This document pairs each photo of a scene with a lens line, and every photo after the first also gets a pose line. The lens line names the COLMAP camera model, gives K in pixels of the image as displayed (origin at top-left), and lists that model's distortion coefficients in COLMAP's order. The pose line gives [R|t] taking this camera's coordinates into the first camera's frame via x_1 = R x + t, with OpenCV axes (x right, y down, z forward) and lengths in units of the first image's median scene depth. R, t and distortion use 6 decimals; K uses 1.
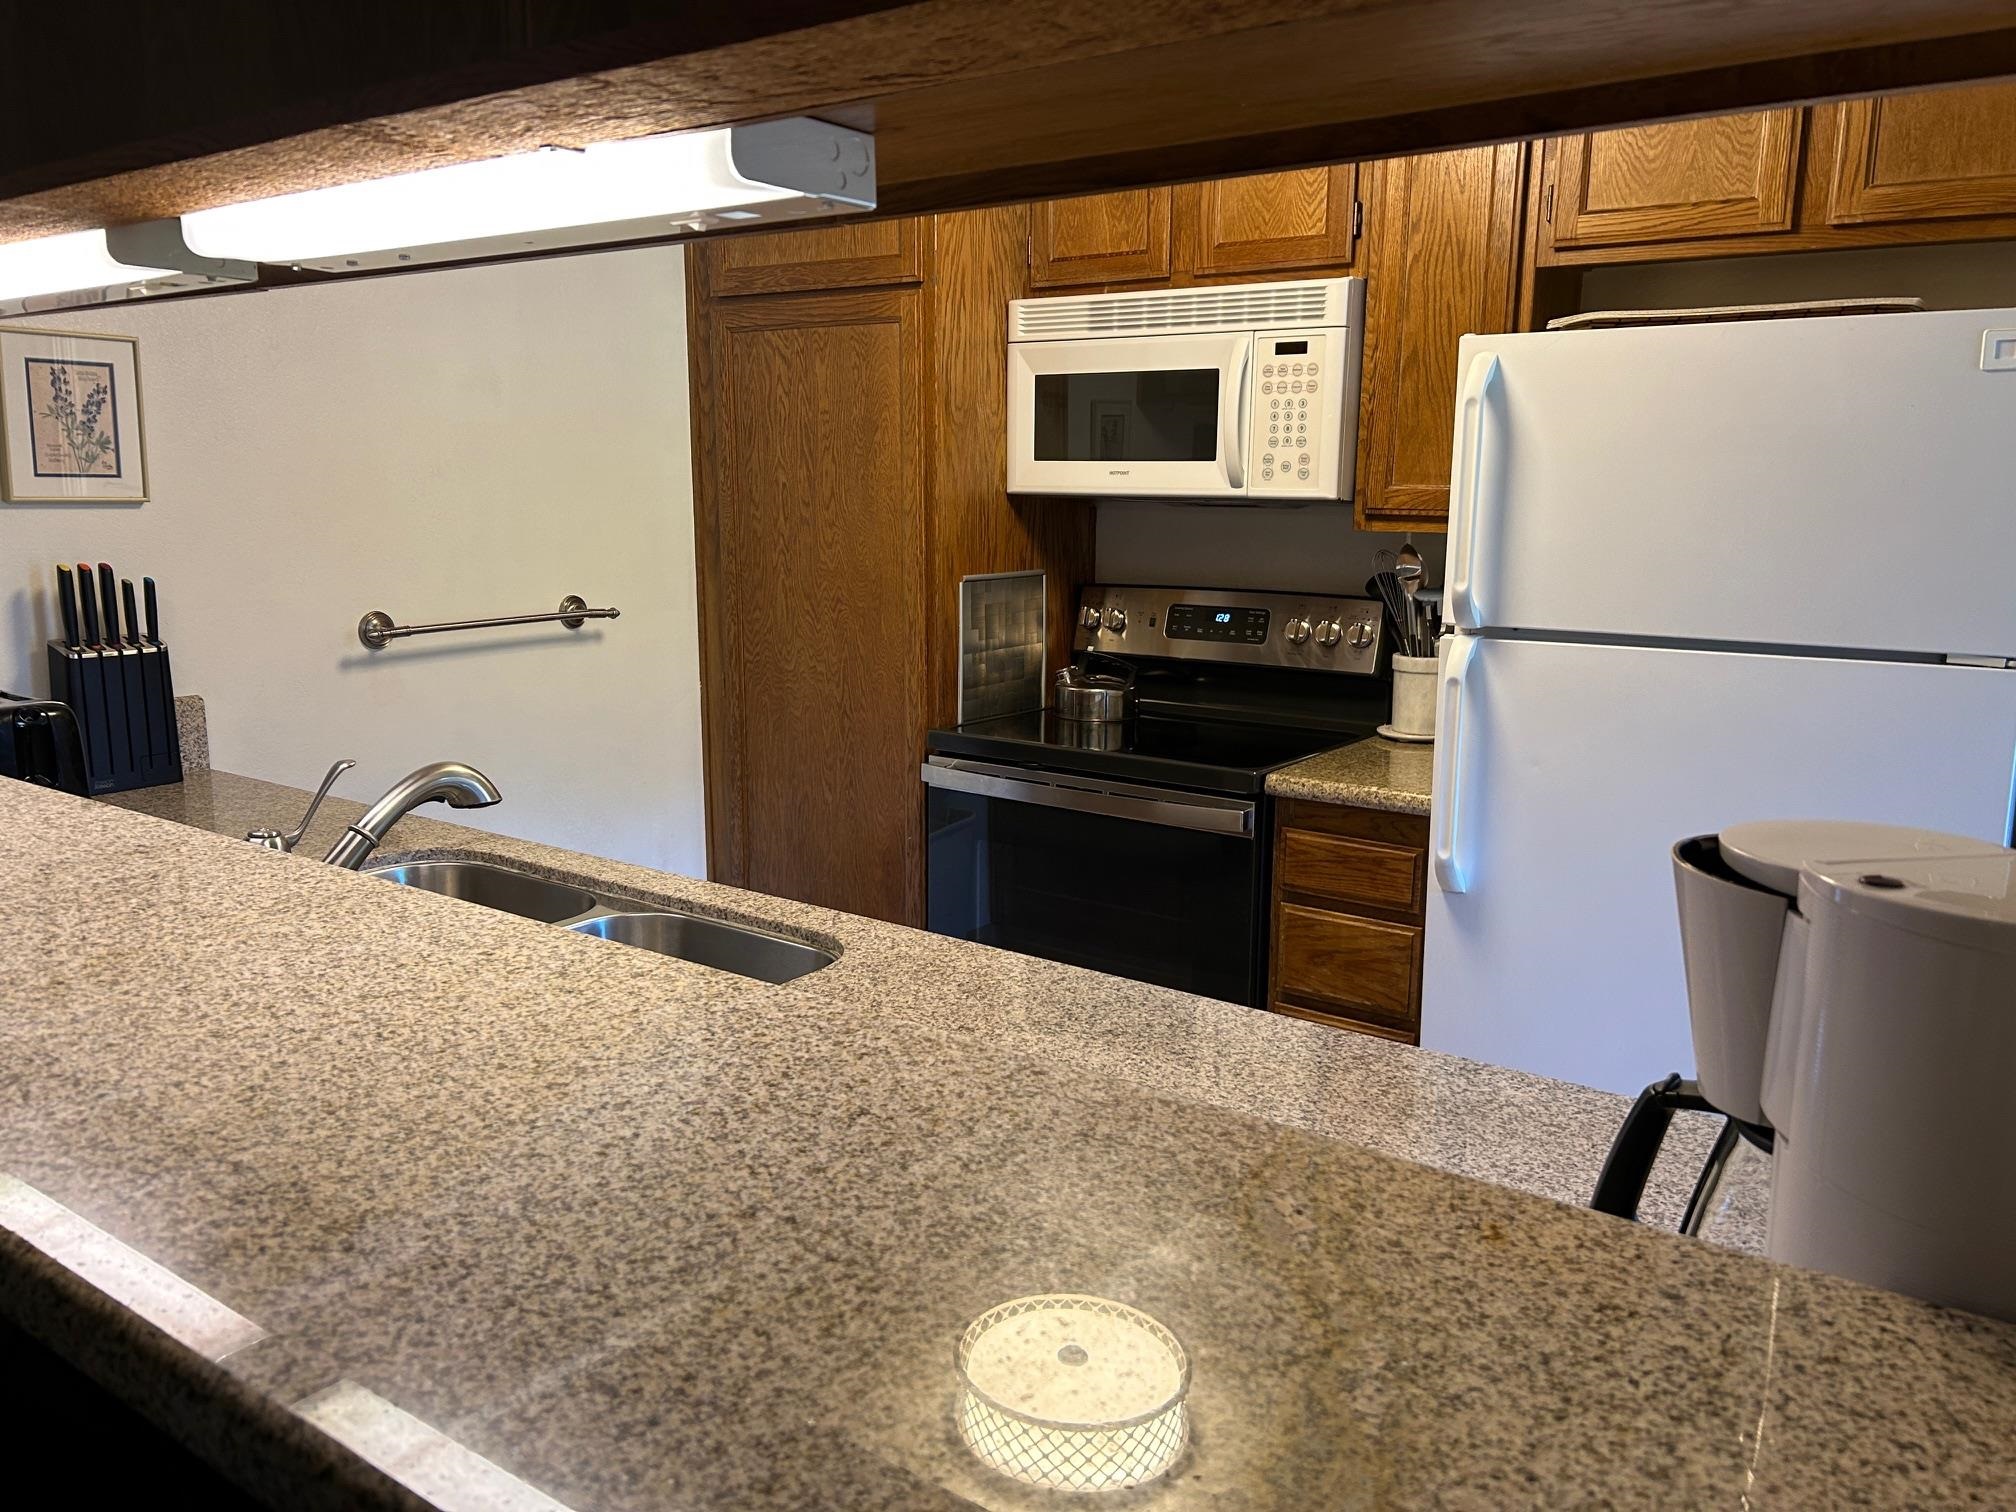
lens RADIAL K [[1512.0, 0, 1002.2], [0, 1512.0, 769.6], [0, 0, 1]] dist [0.014288, -0.022998]
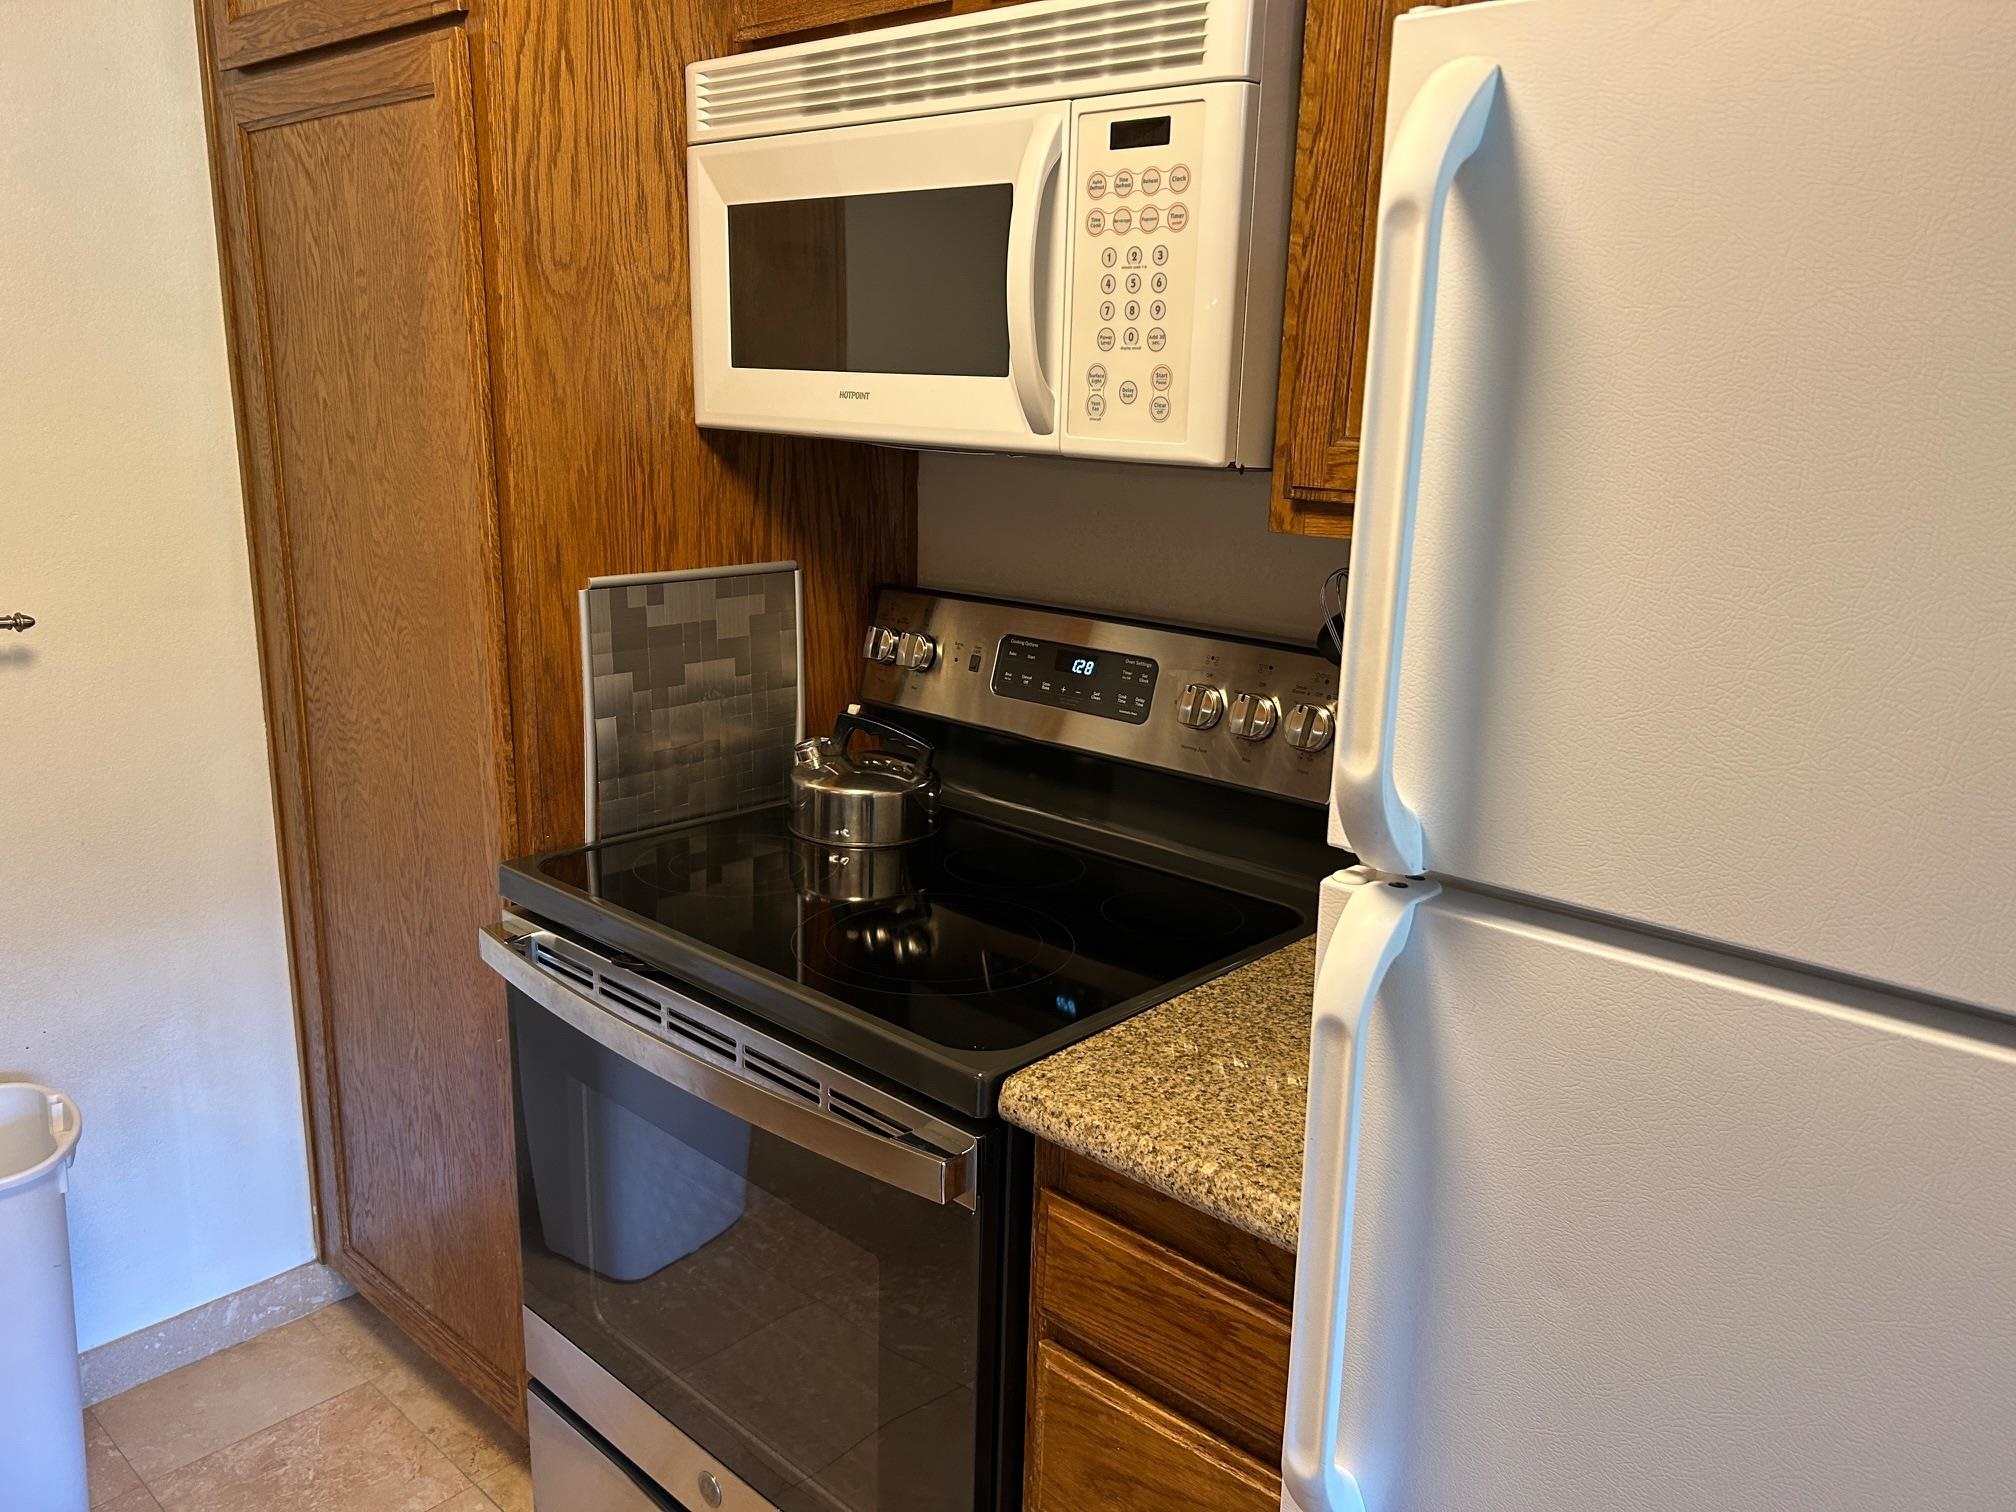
lens RADIAL K [[1512.0, 0, 1017.0], [0, 1512.0, 746.8], [0, 0, 1]] dist [0.014288, -0.022998]
pose [[0.992405, 0.046573, -0.113857, 0.208606], [-0.041088, 0.997901, 0.050057, -0.110070], [0.115949, -0.044999, 0.992235, 0.513748]]
